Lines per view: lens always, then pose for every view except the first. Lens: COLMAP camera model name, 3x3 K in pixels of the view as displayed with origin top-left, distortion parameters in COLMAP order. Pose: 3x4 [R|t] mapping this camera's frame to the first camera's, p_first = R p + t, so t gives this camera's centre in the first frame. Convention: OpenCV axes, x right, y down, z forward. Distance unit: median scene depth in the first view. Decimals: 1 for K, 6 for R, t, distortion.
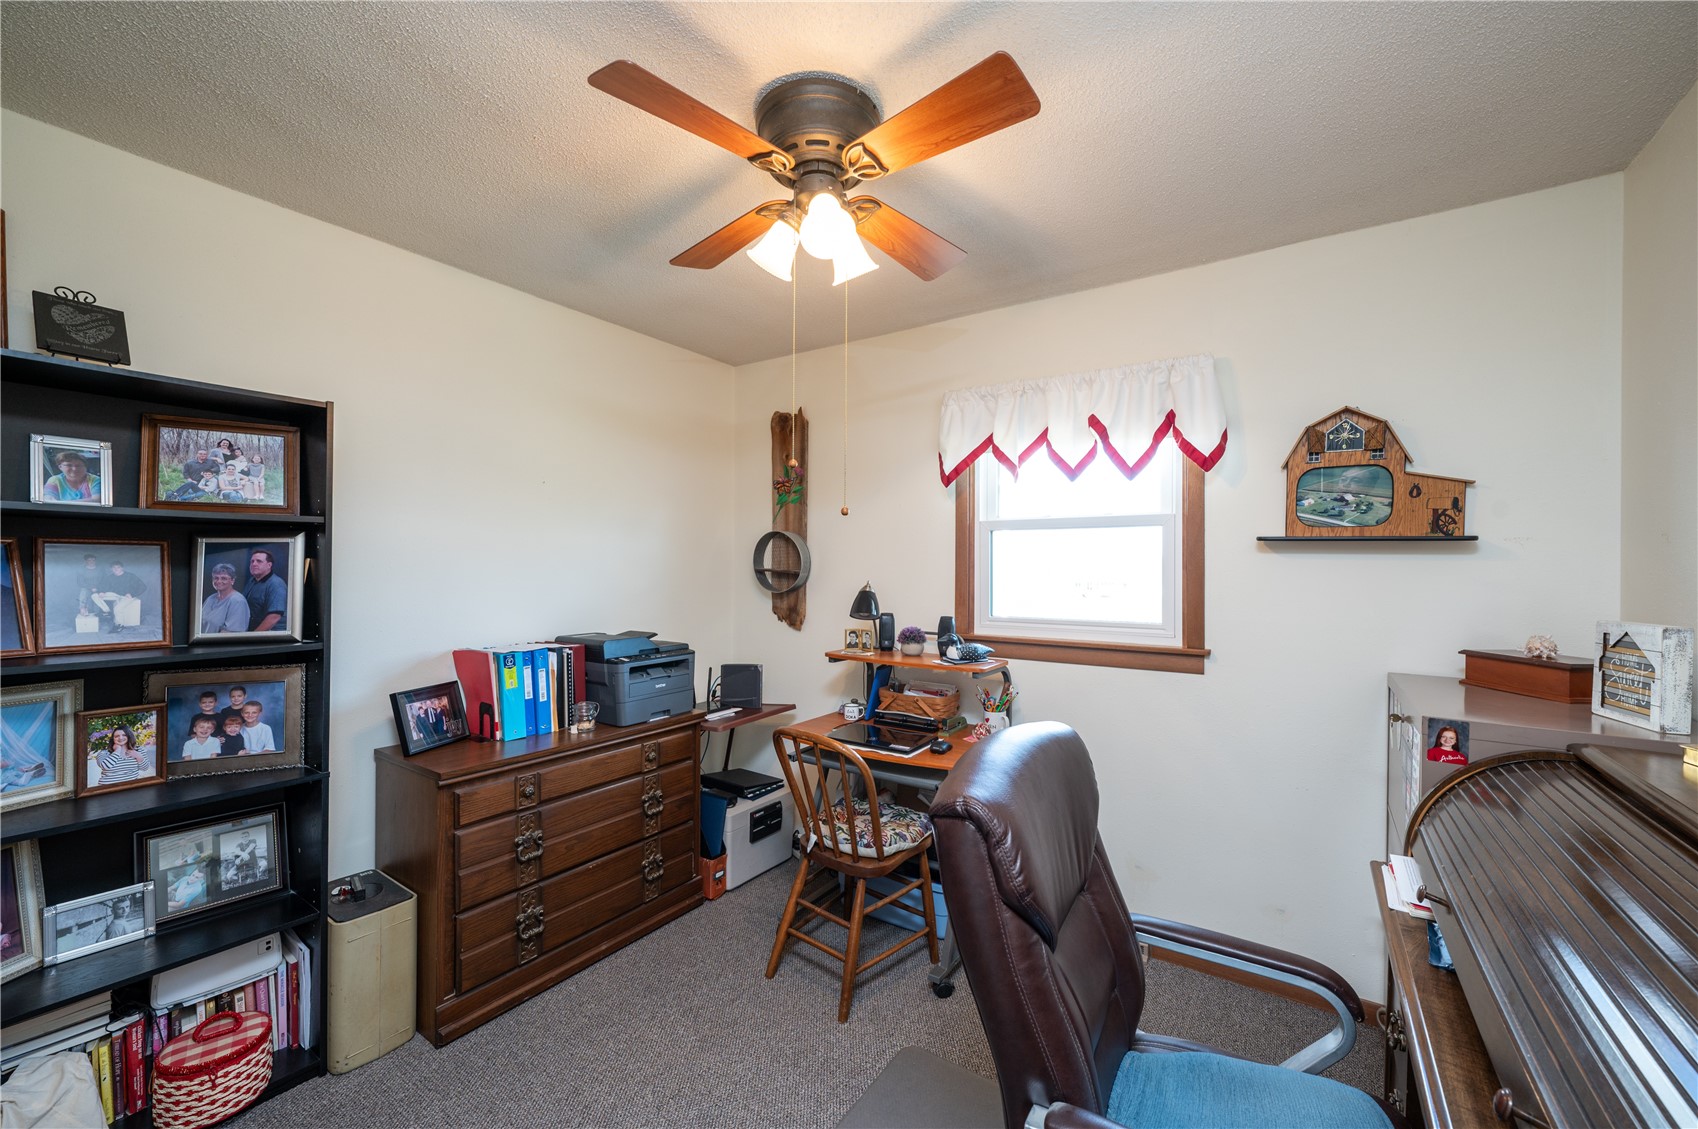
lens RADIAL K [[674.5, 0, 844.7], [0, 674.5, 568.0], [0, 0, 1]] dist [0.000636, -0.000320]
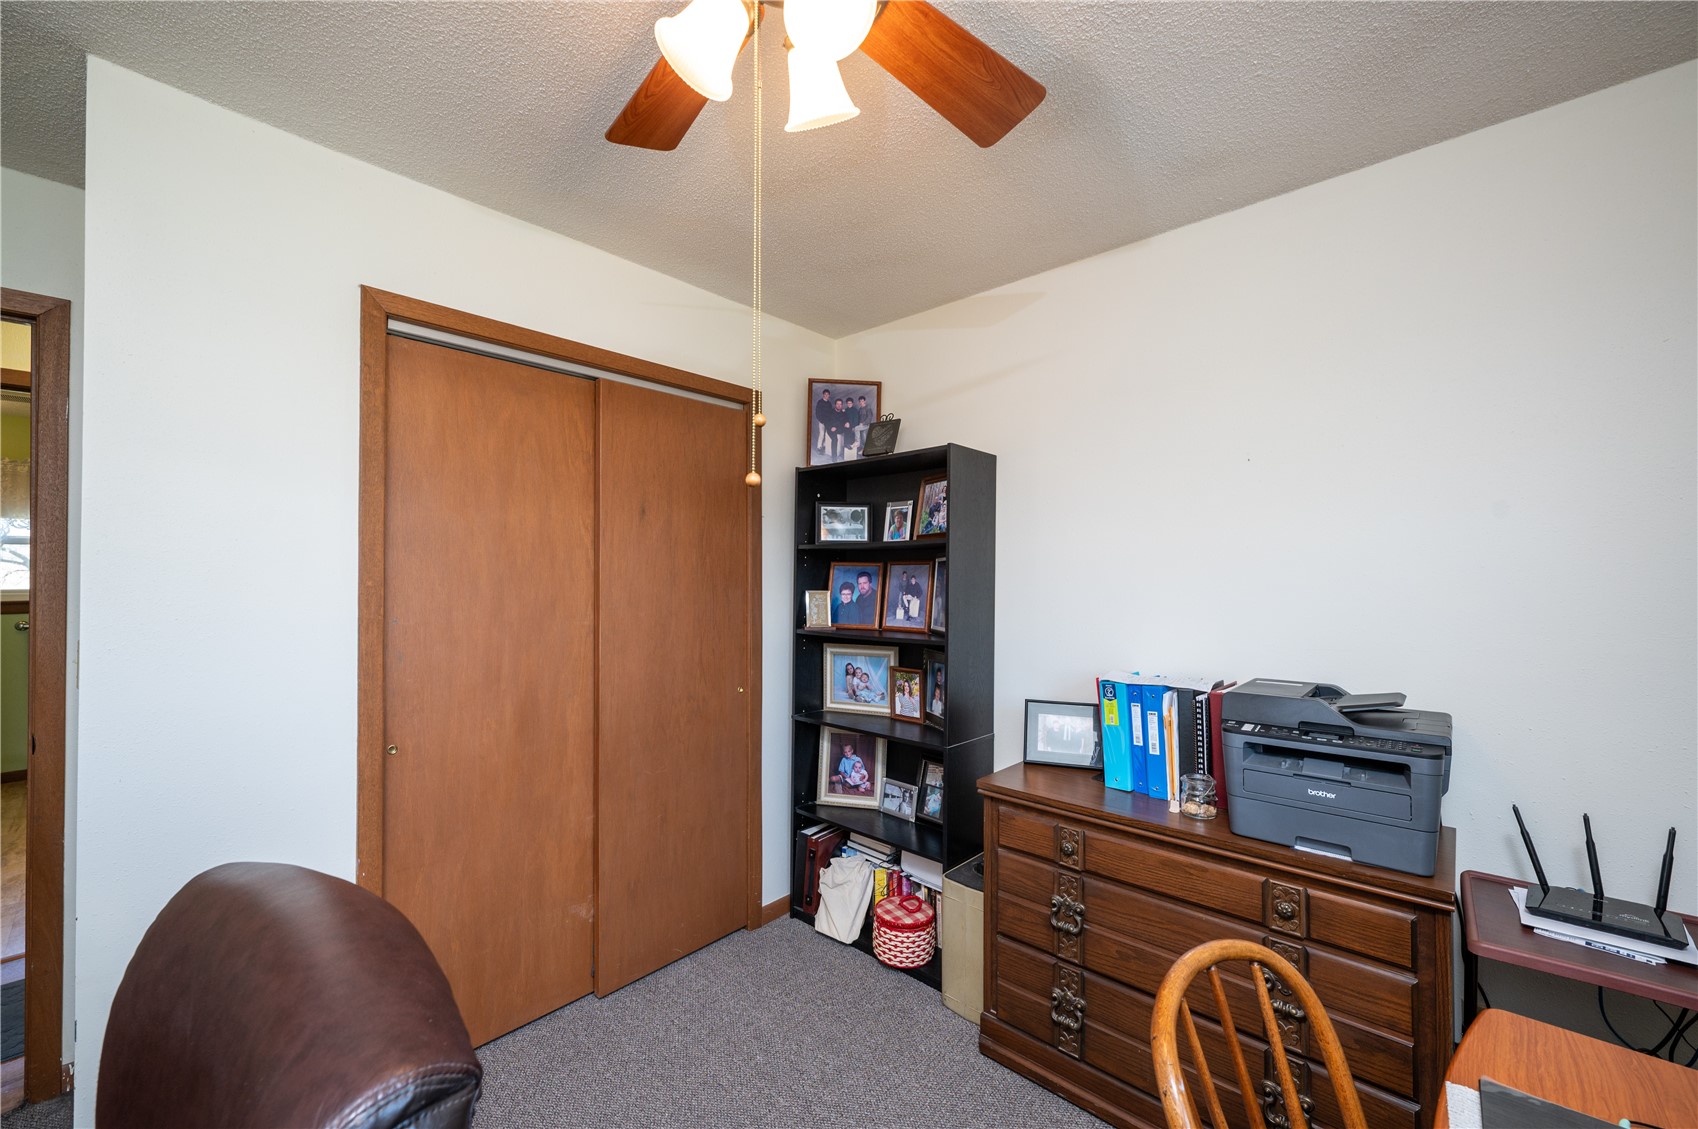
lens RADIAL K [[674.5, 0, 844.7], [0, 674.5, 568.0], [0, 0, 1]] dist [0.000636, -0.000320]
pose [[-0.138252, -0.017018, -0.990251, 0.498108], [-0.001185, 0.999854, -0.017018, -0.000192], [0.990396, -0.001179, -0.138252, 1.047689]]
